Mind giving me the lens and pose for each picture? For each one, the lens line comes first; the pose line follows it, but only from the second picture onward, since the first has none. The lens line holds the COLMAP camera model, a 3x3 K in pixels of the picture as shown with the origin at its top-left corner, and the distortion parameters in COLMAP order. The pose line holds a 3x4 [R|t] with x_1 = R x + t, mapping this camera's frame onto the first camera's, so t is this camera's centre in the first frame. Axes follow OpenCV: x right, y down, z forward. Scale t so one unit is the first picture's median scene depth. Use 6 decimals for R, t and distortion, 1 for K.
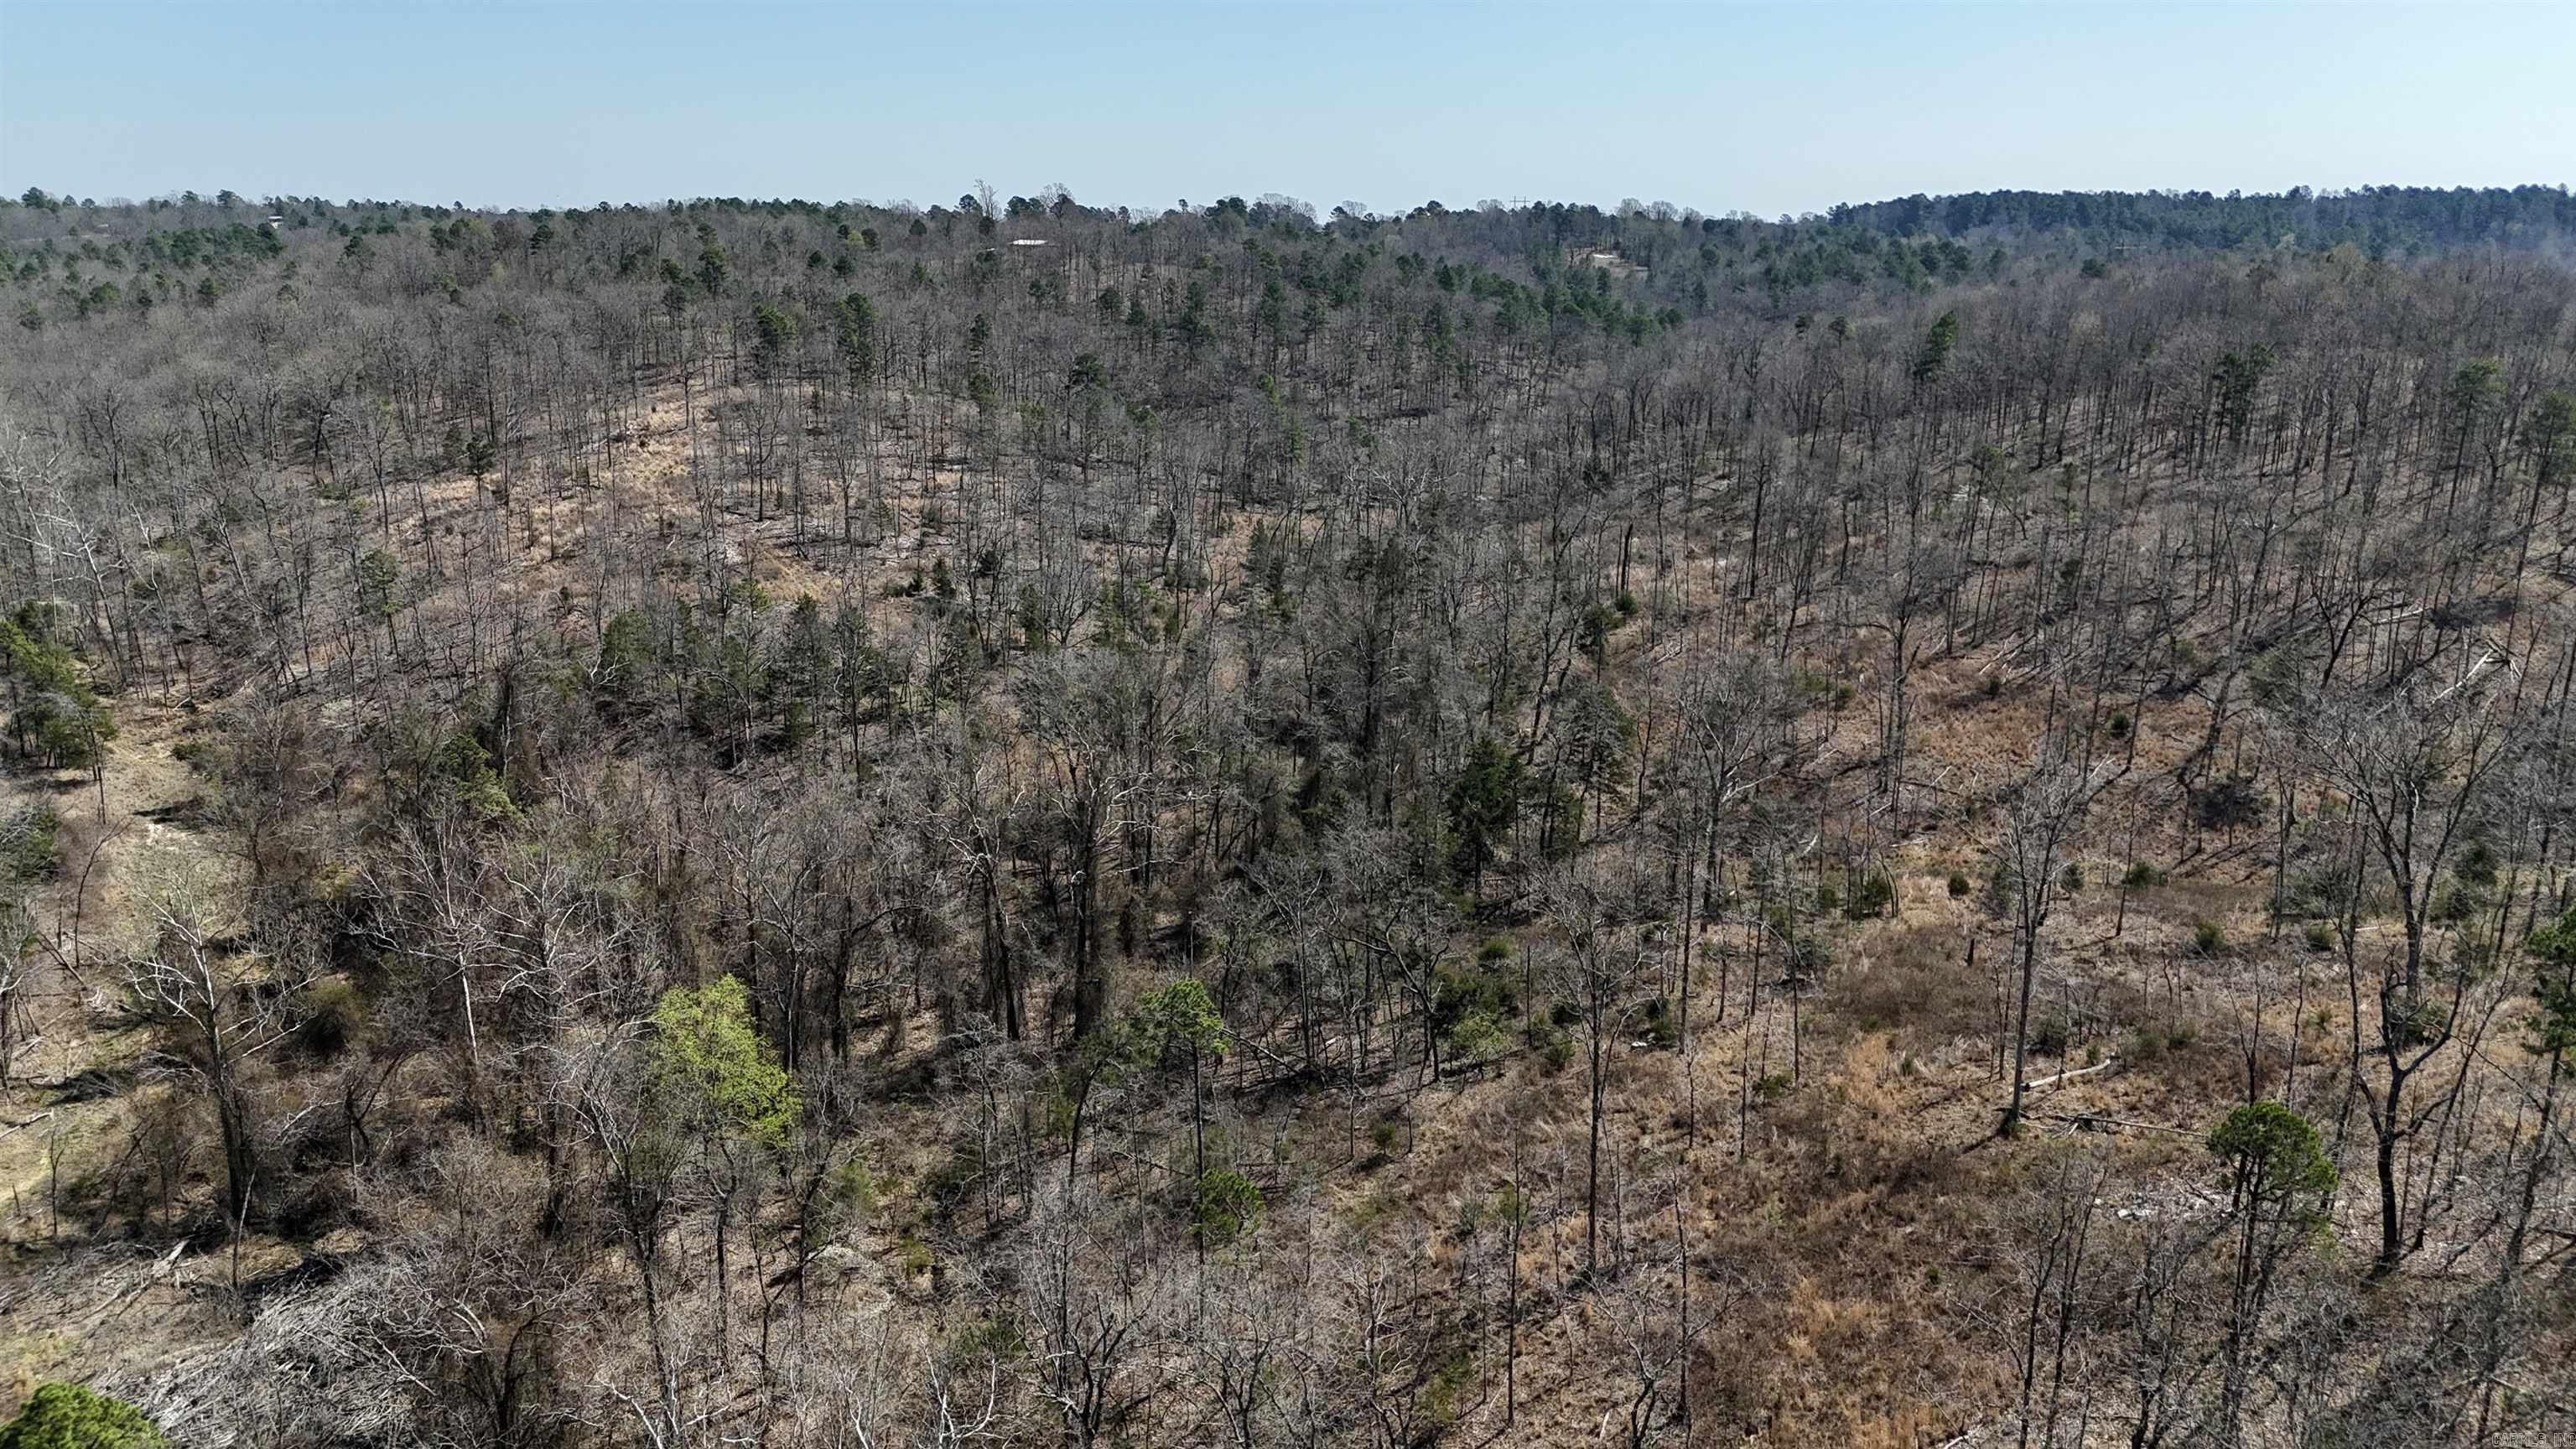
lens RADIAL K [[1890.7, 0, 1285.1], [0, 1890.7, 720.7], [0, 0, 1]] dist [0.075674, -0.072314]
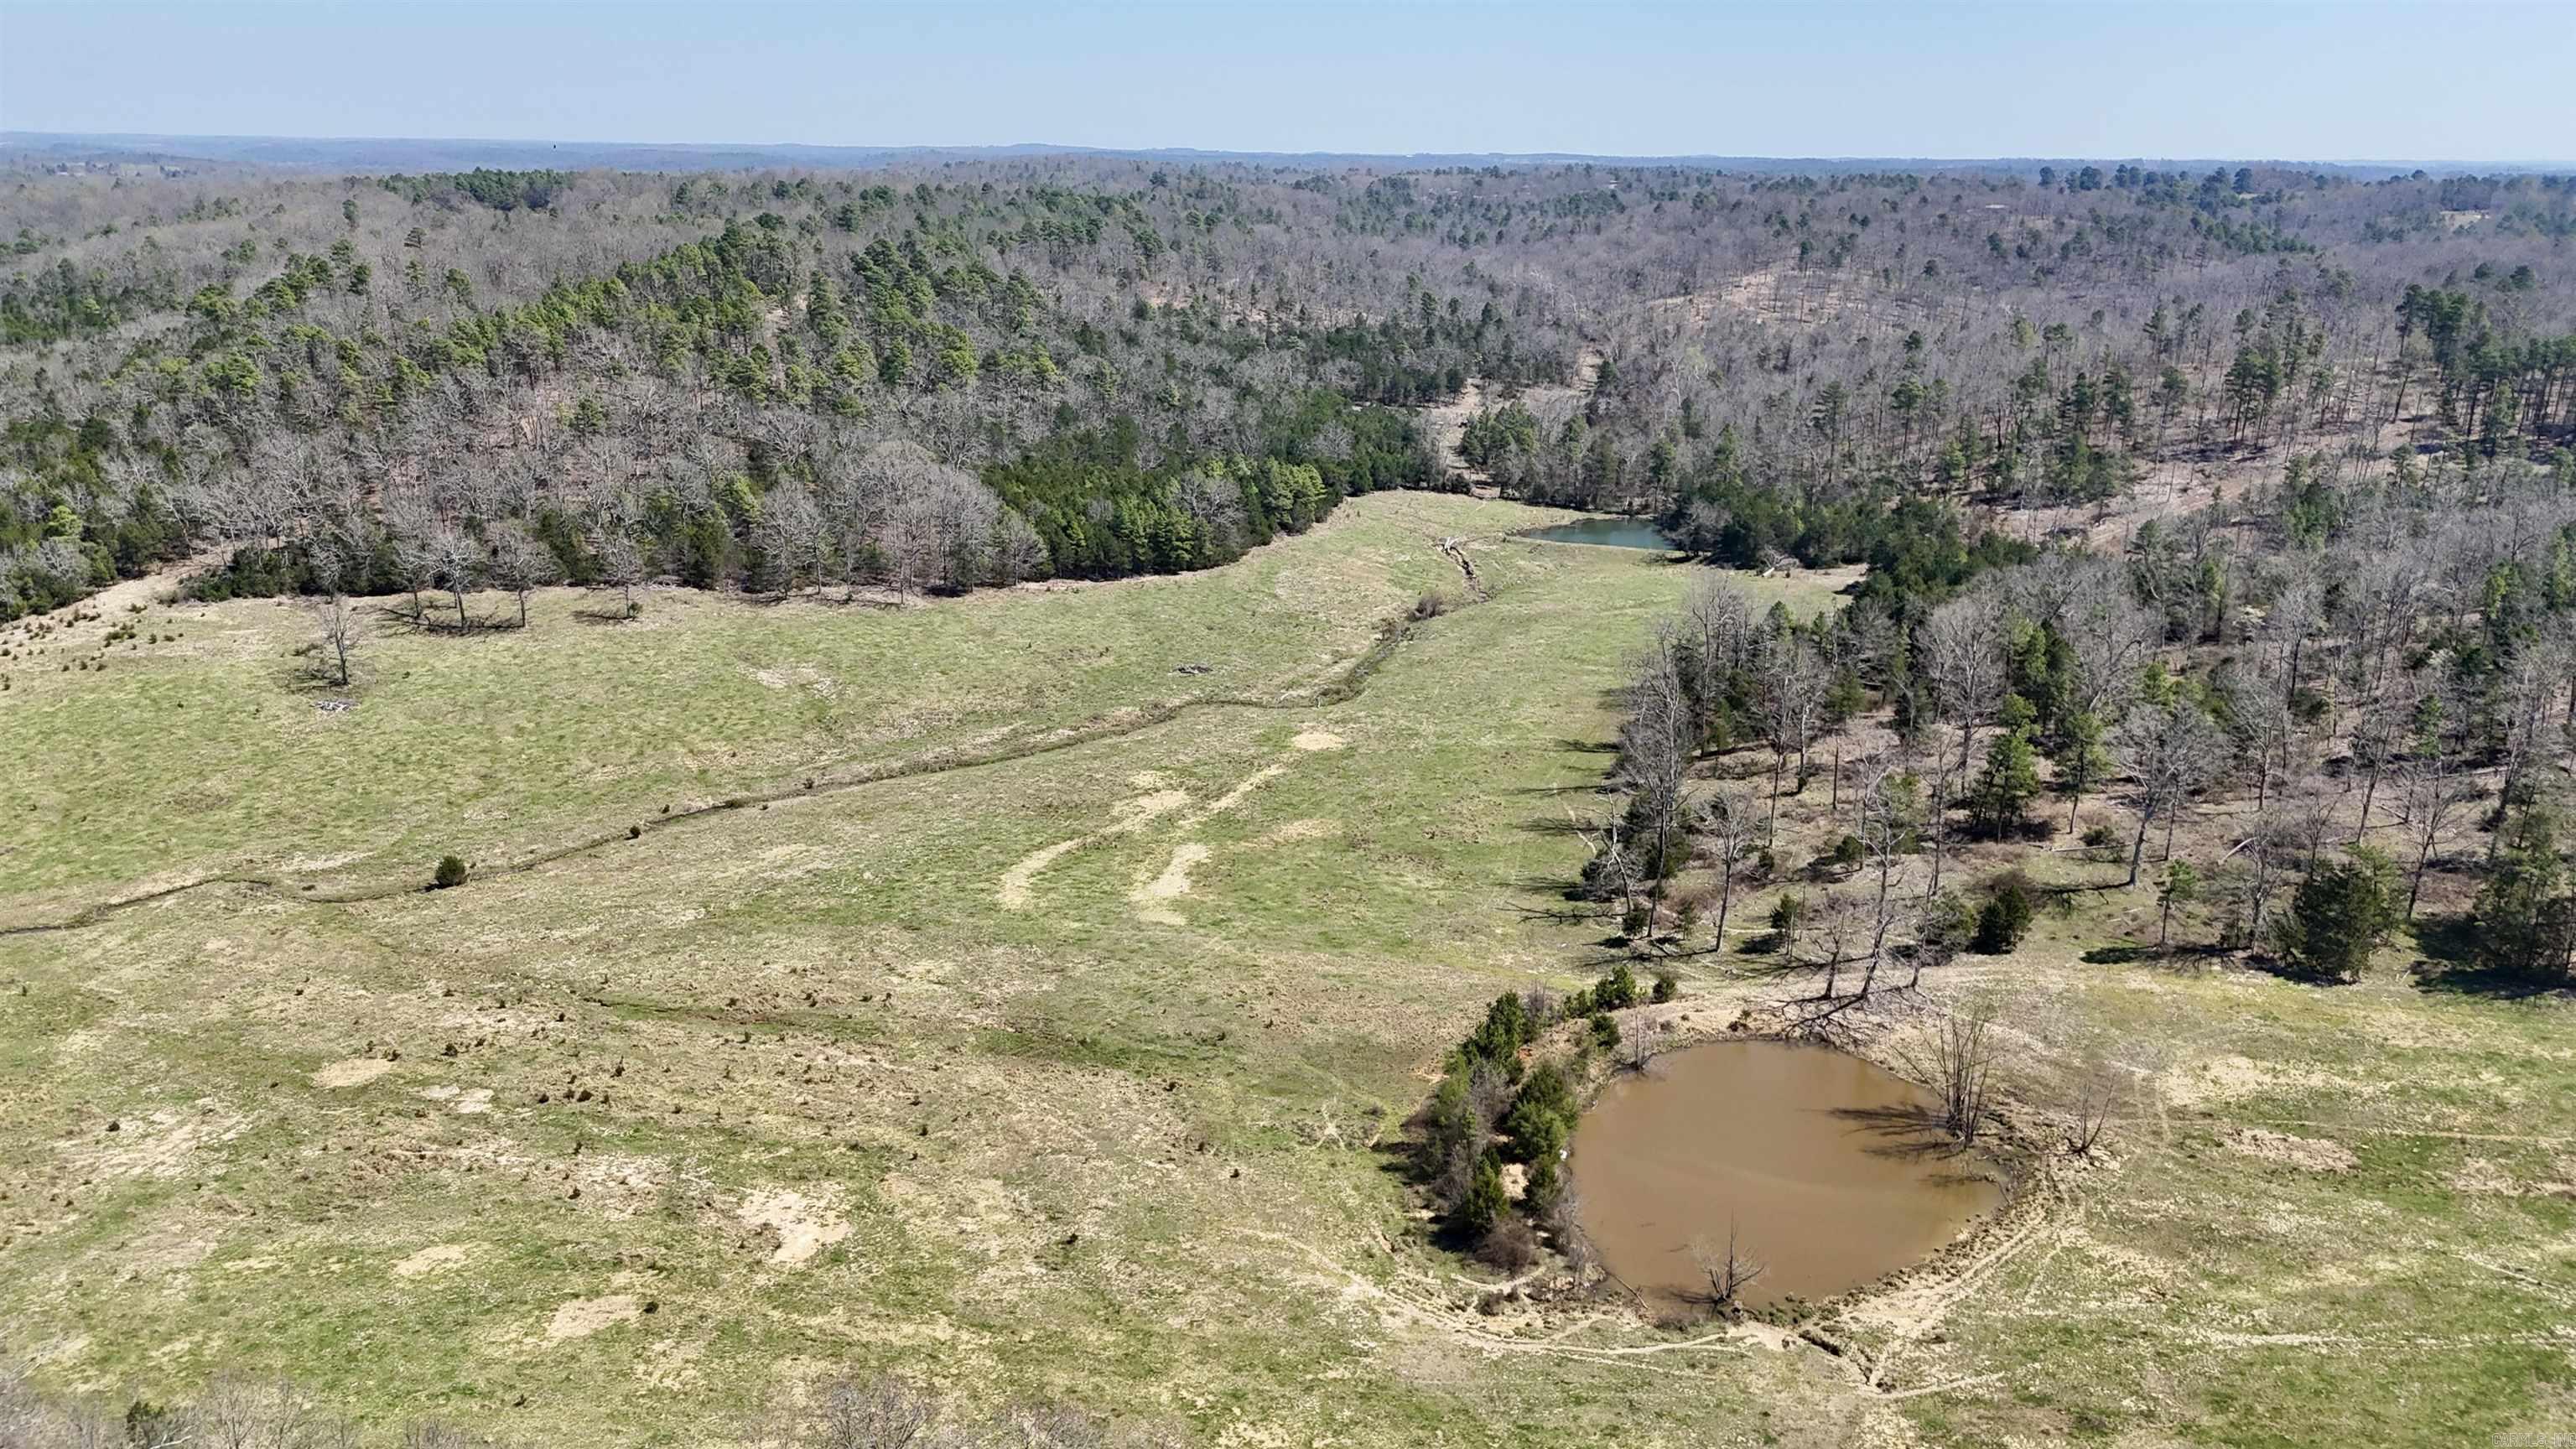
lens RADIAL K [[1890.7, 0, 1288.4], [0, 1890.7, 714.1], [0, 0, 1]] dist [0.075674, -0.072314]
pose [[0.813148, 0.169427, -0.556853, 0.660325], [-0.152552, 0.985290, 0.077017, 0.302262], [0.561711, 0.022323, 0.827033, -1.406489]]
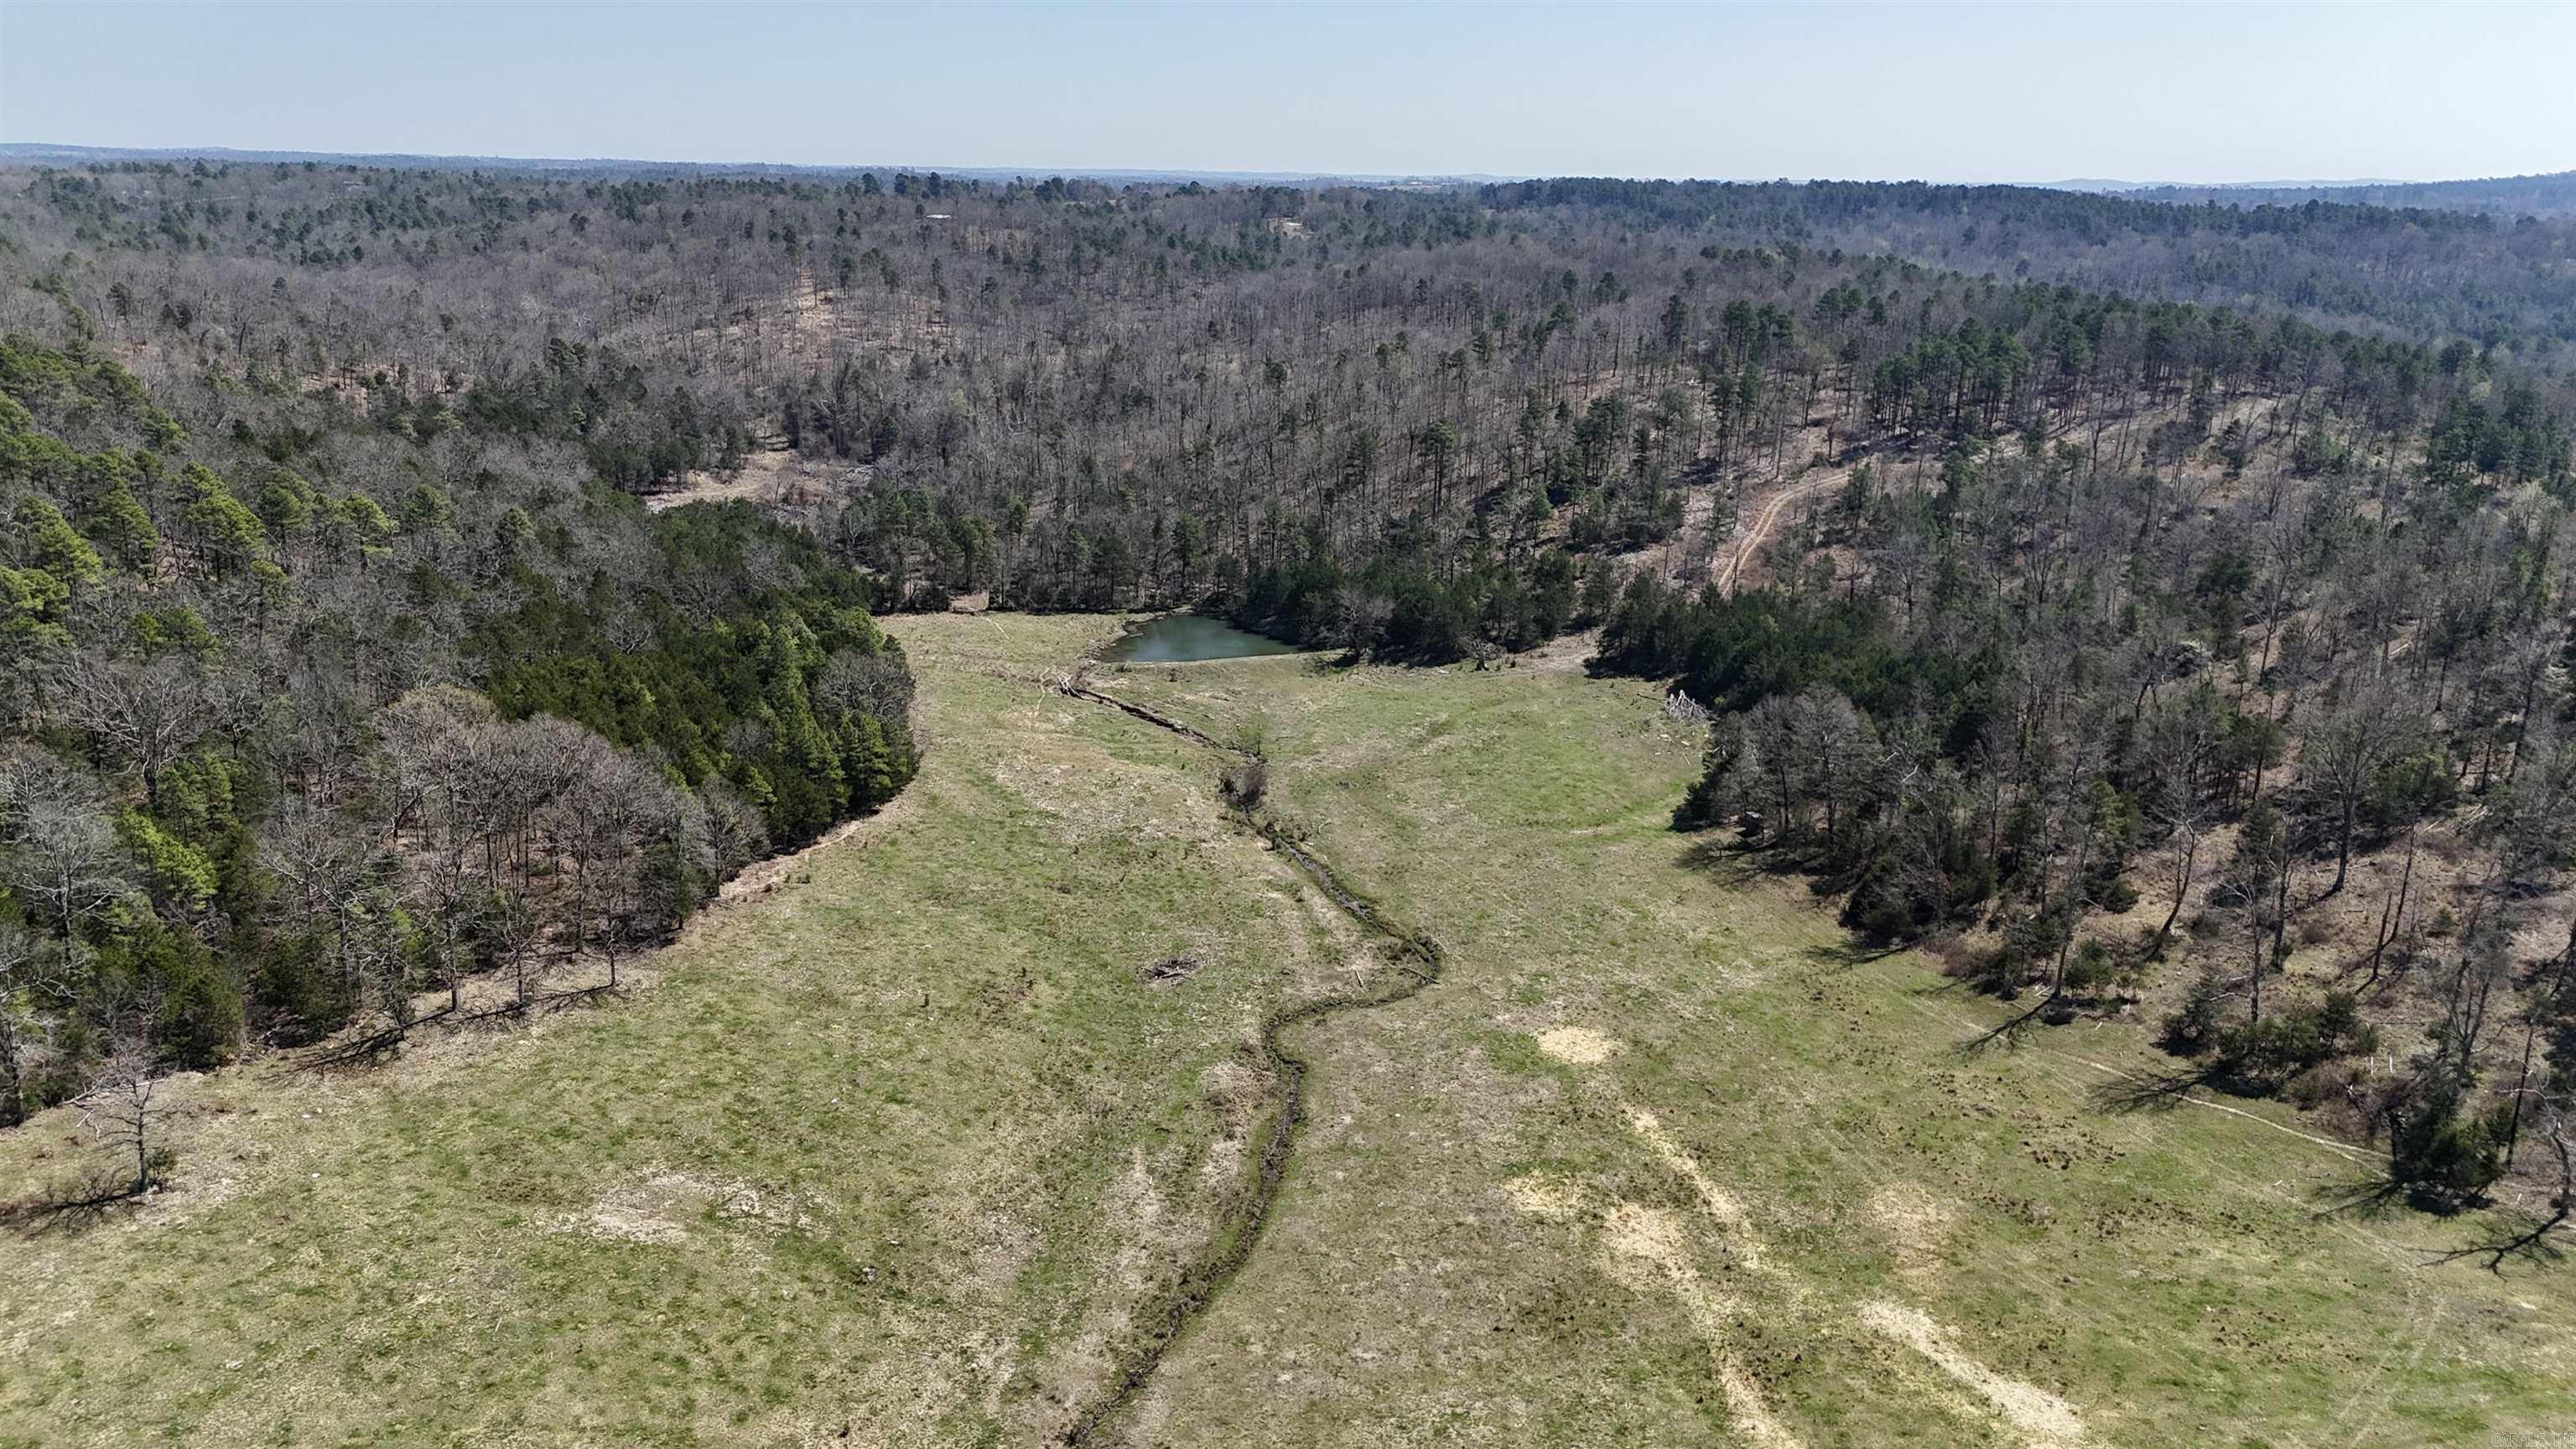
lens RADIAL K [[1890.7, 0, 1284.4], [0, 1890.7, 734.5], [0, 0, 1]] dist [0.075674, -0.072314]
pose [[0.996015, -0.011594, 0.088435, 0.034263], [0.008479, 0.999333, 0.035513, 0.261837], [-0.088787, -0.034621, 0.995449, -1.244077]]
